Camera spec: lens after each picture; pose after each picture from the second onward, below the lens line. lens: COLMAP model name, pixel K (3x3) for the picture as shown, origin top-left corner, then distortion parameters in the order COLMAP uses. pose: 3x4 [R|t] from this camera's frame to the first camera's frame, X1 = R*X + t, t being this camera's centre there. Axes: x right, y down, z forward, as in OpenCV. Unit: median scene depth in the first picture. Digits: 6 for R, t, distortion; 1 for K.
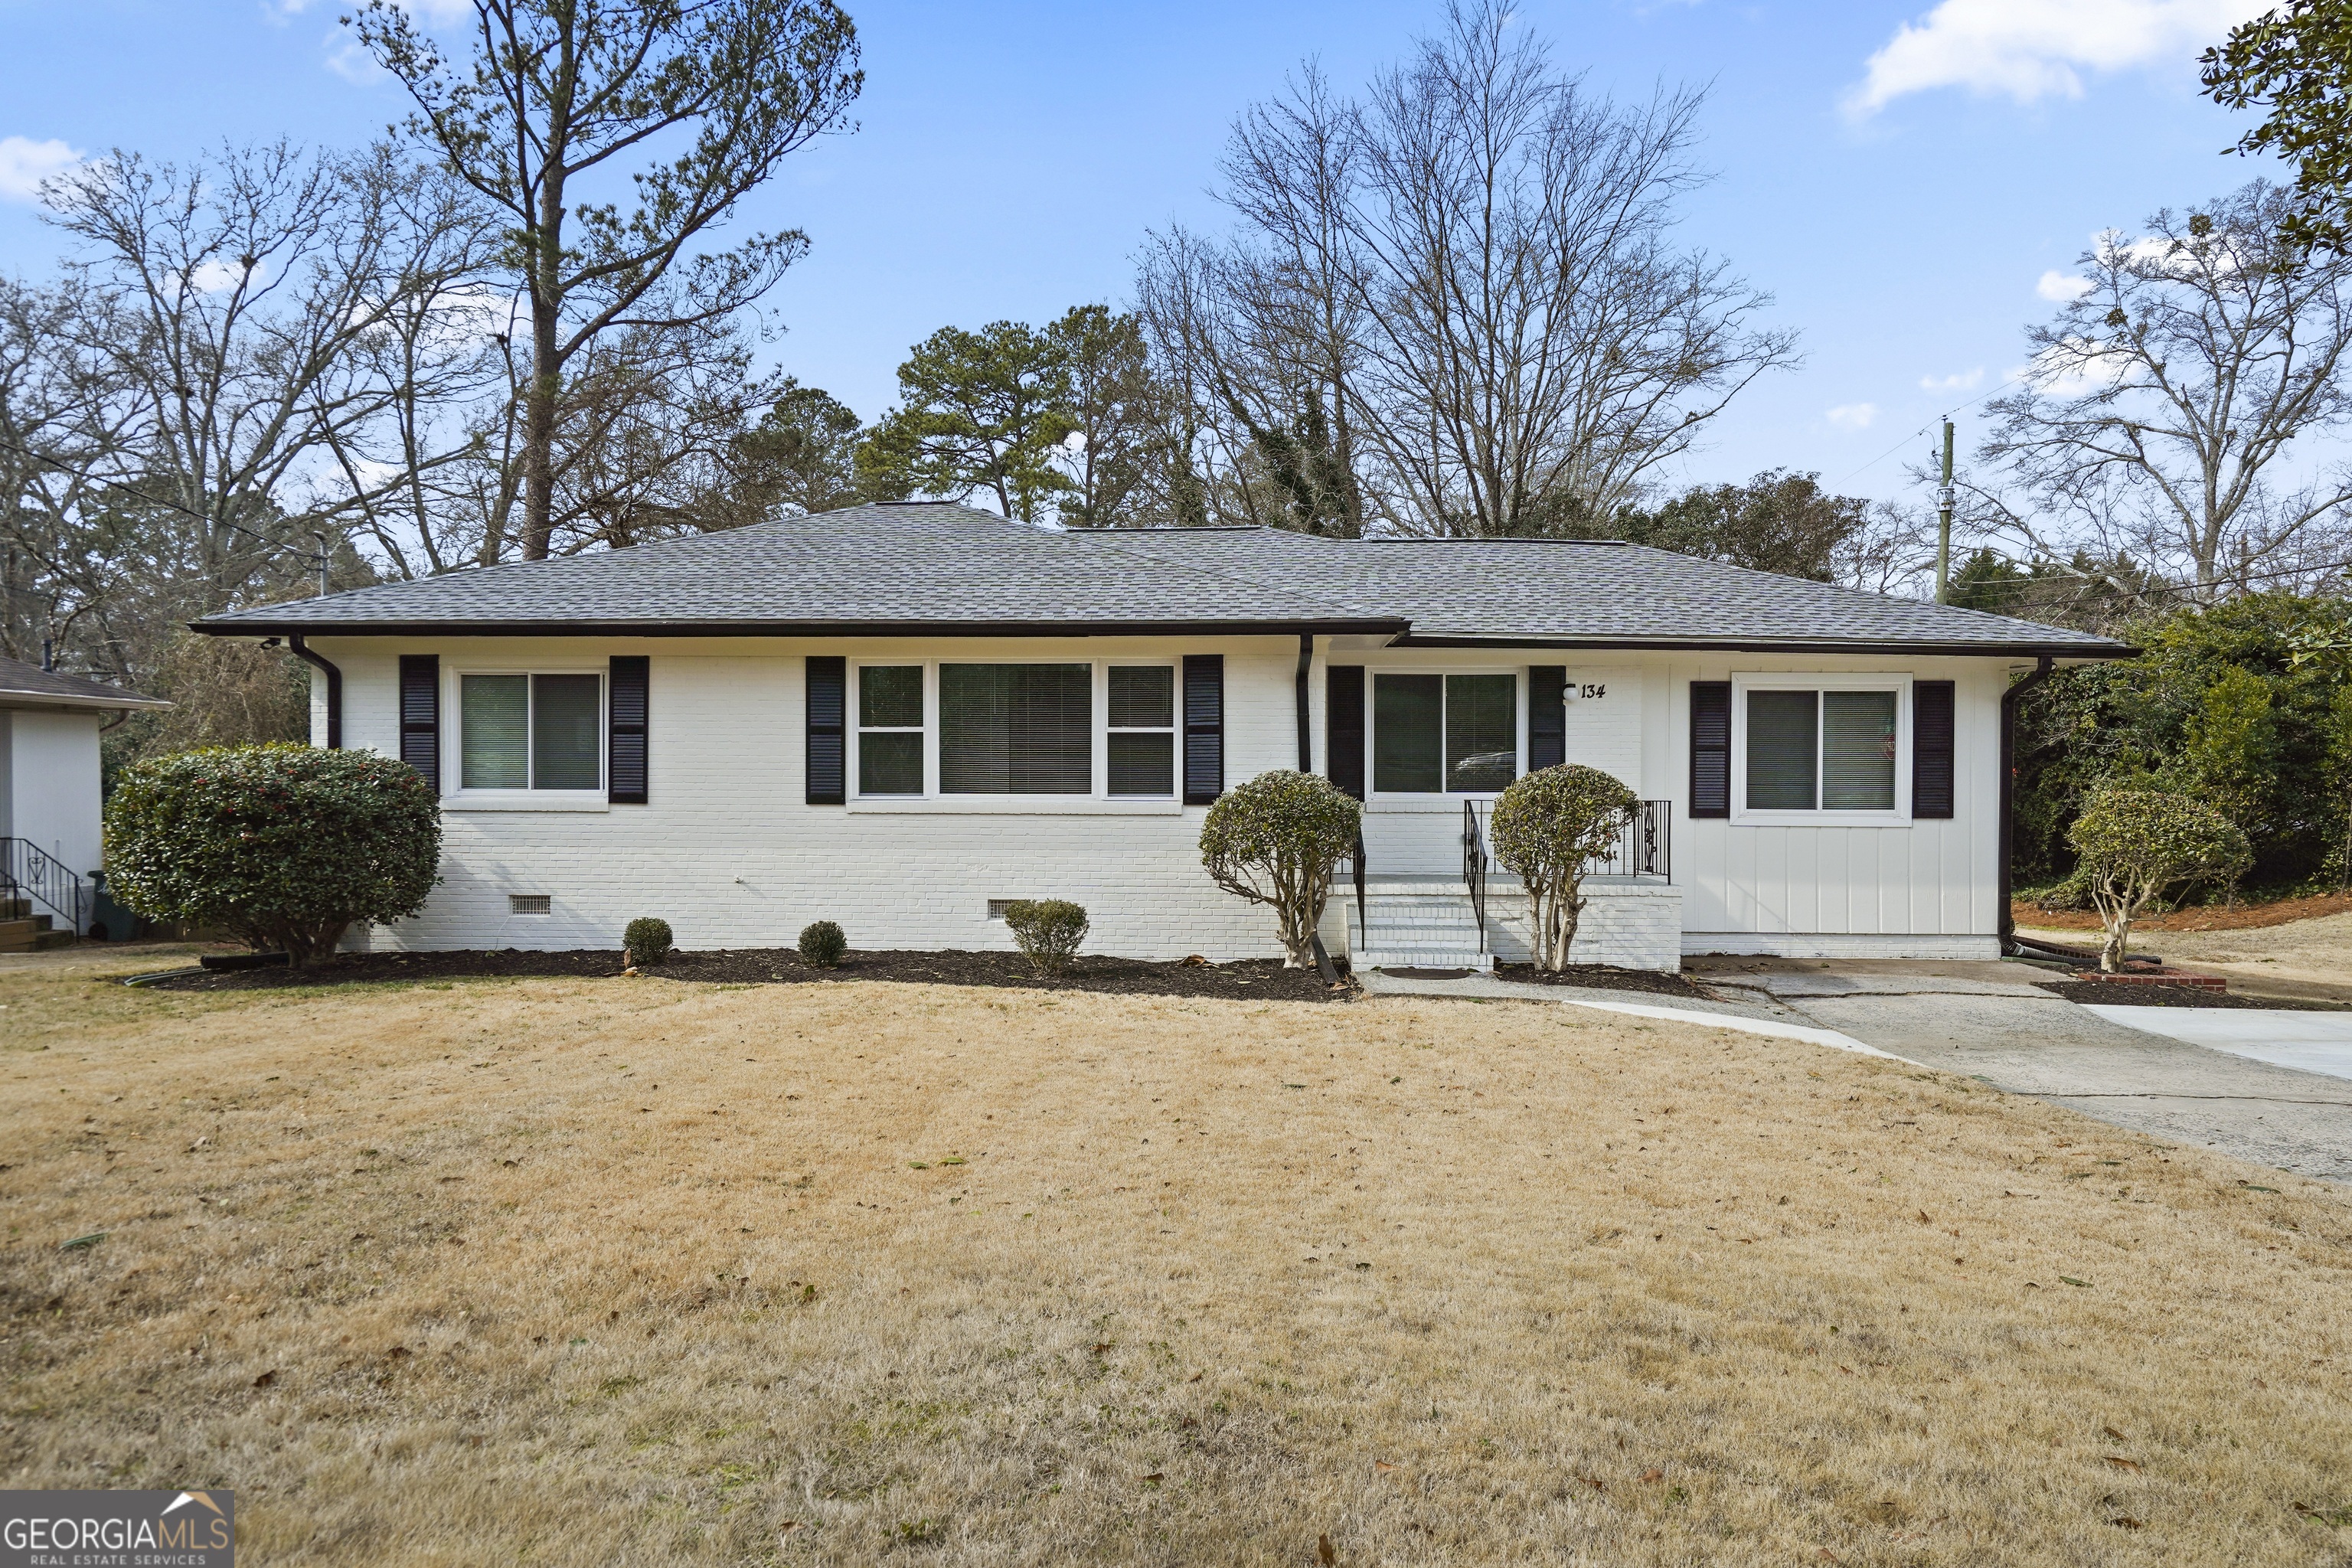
lens RADIAL K [[1450.0, 0, 1175.8], [0, 1450.0, 790.6], [0, 0, 1]] dist [-0.000725, -0.001343]
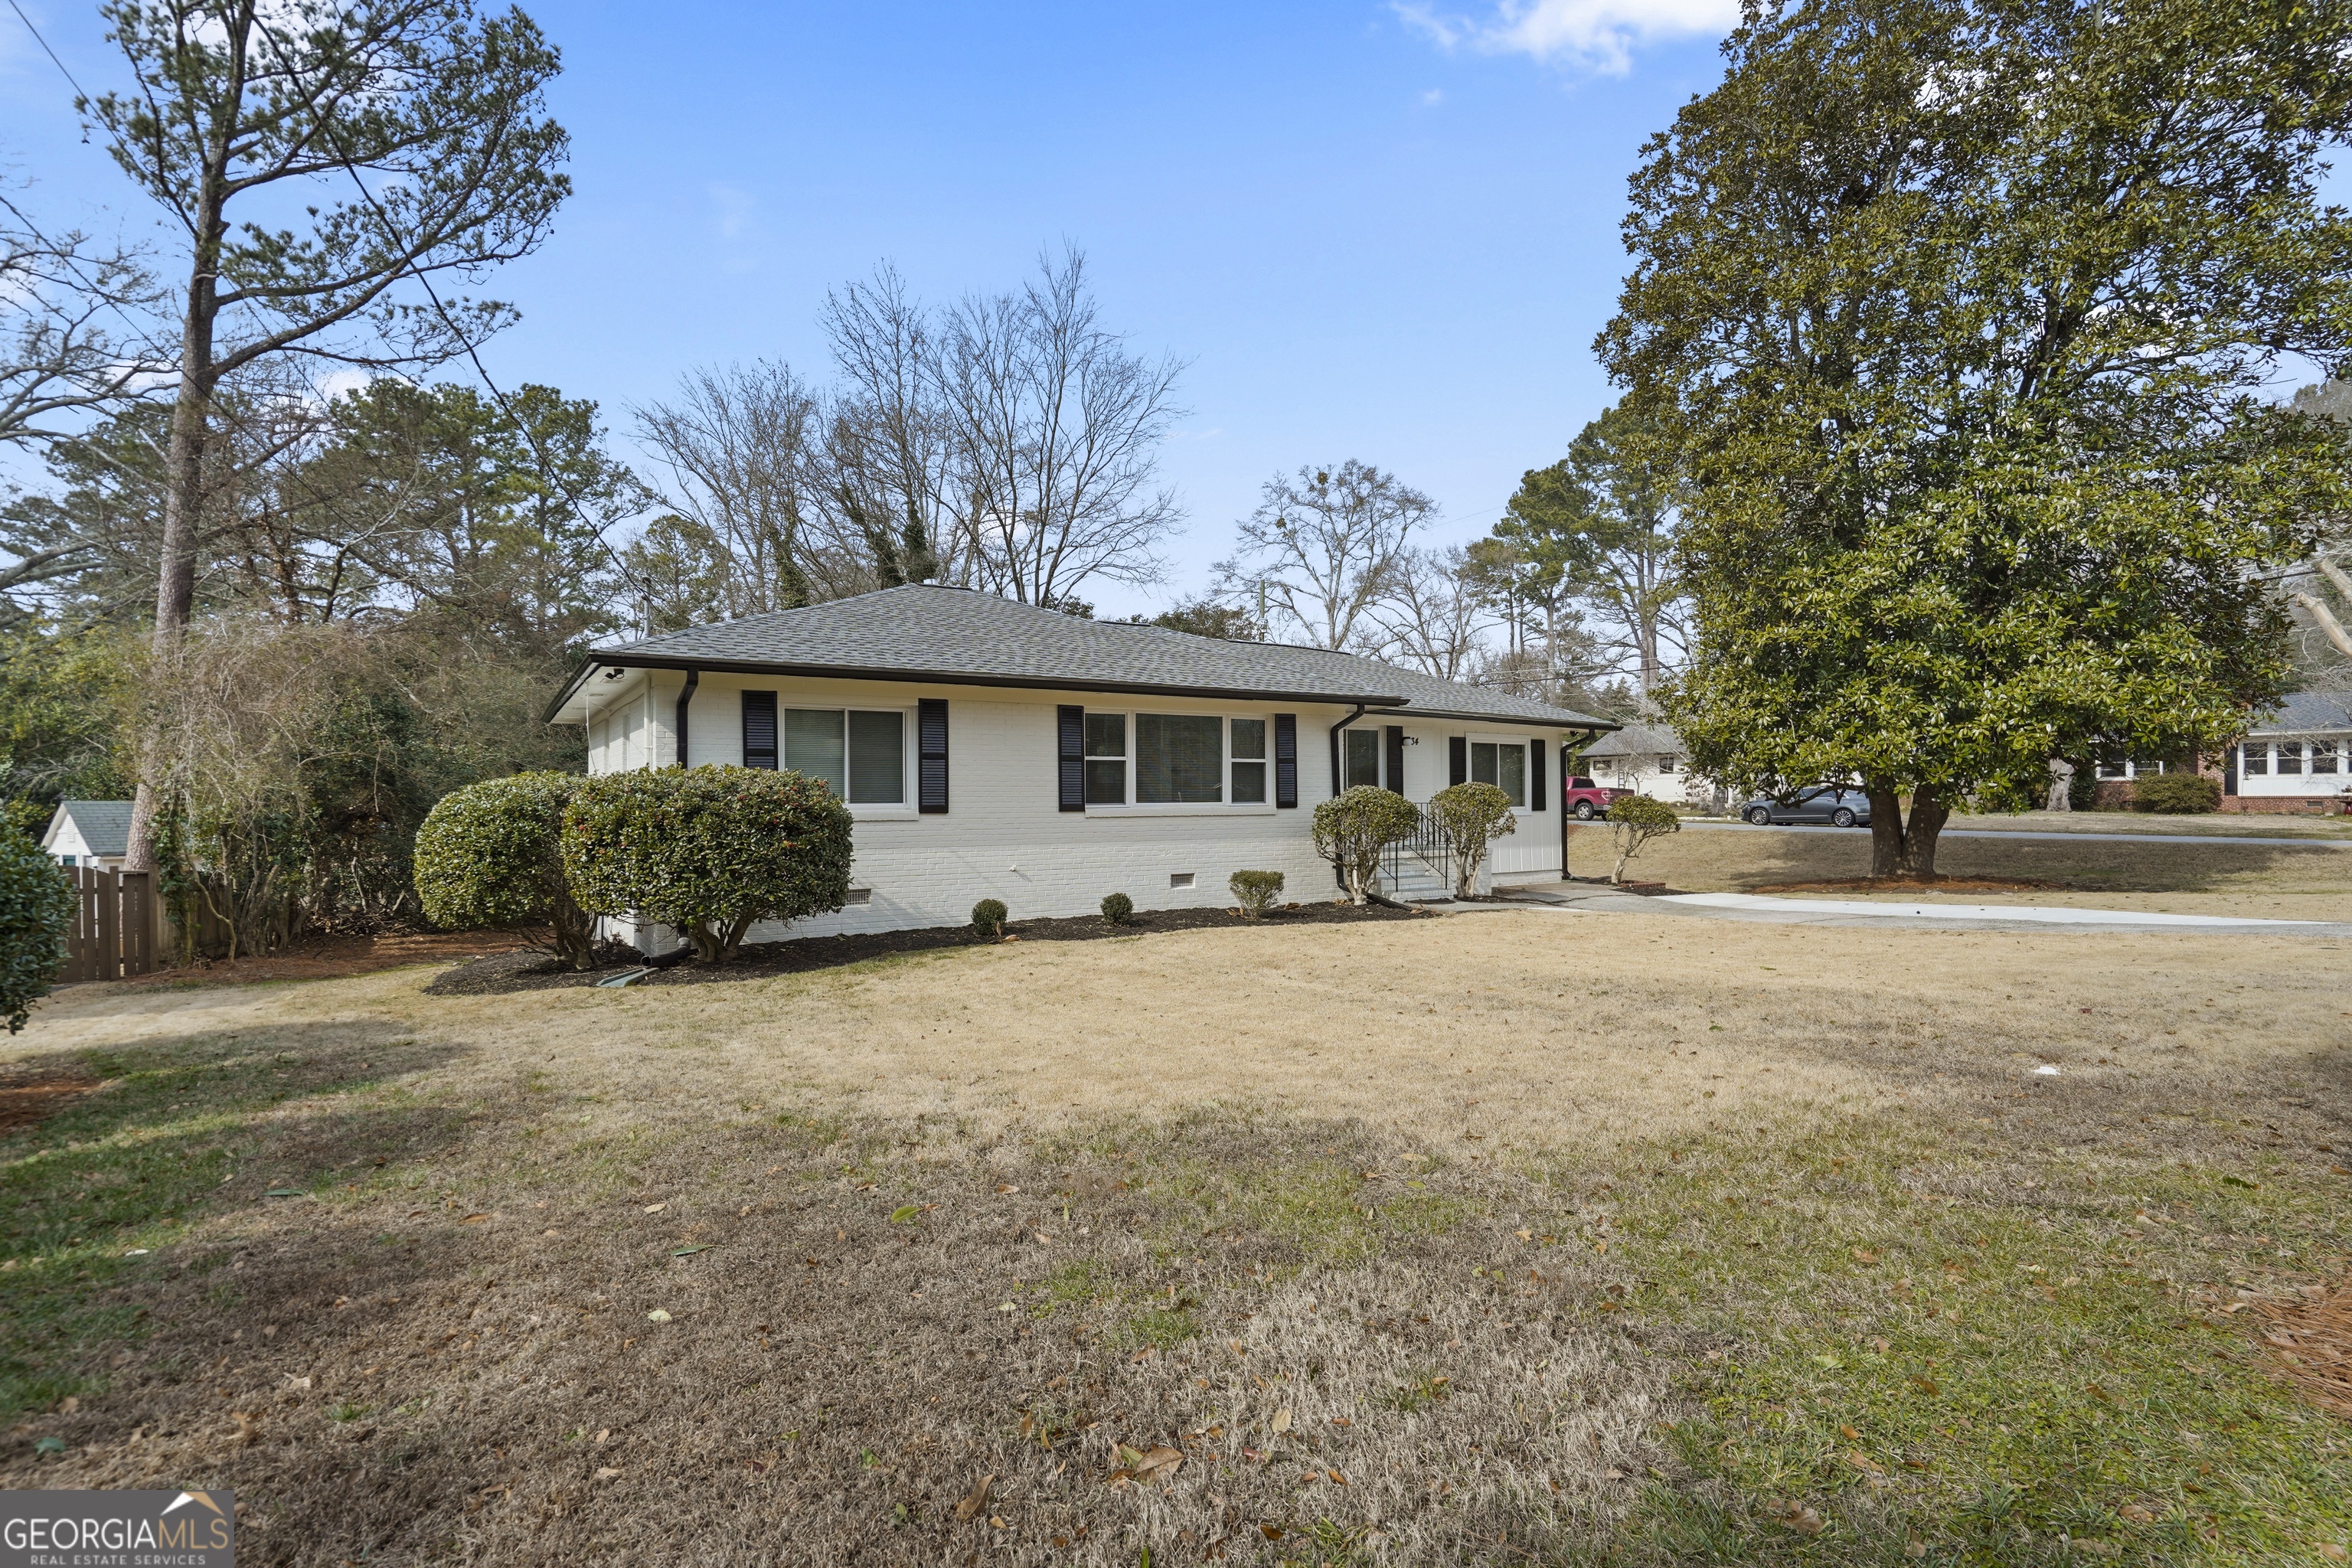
lens RADIAL K [[1082.8, 0, 1175.5], [0, 1082.8, 782.9], [0, 0, 1]] dist [-0.003778, 0.002533]
pose [[0.827115, 0.000204, 0.562032, -0.739121], [0.010901, 0.999806, -0.016405, 0.000113], [-0.561927, 0.019695, 0.826953, 0.083360]]
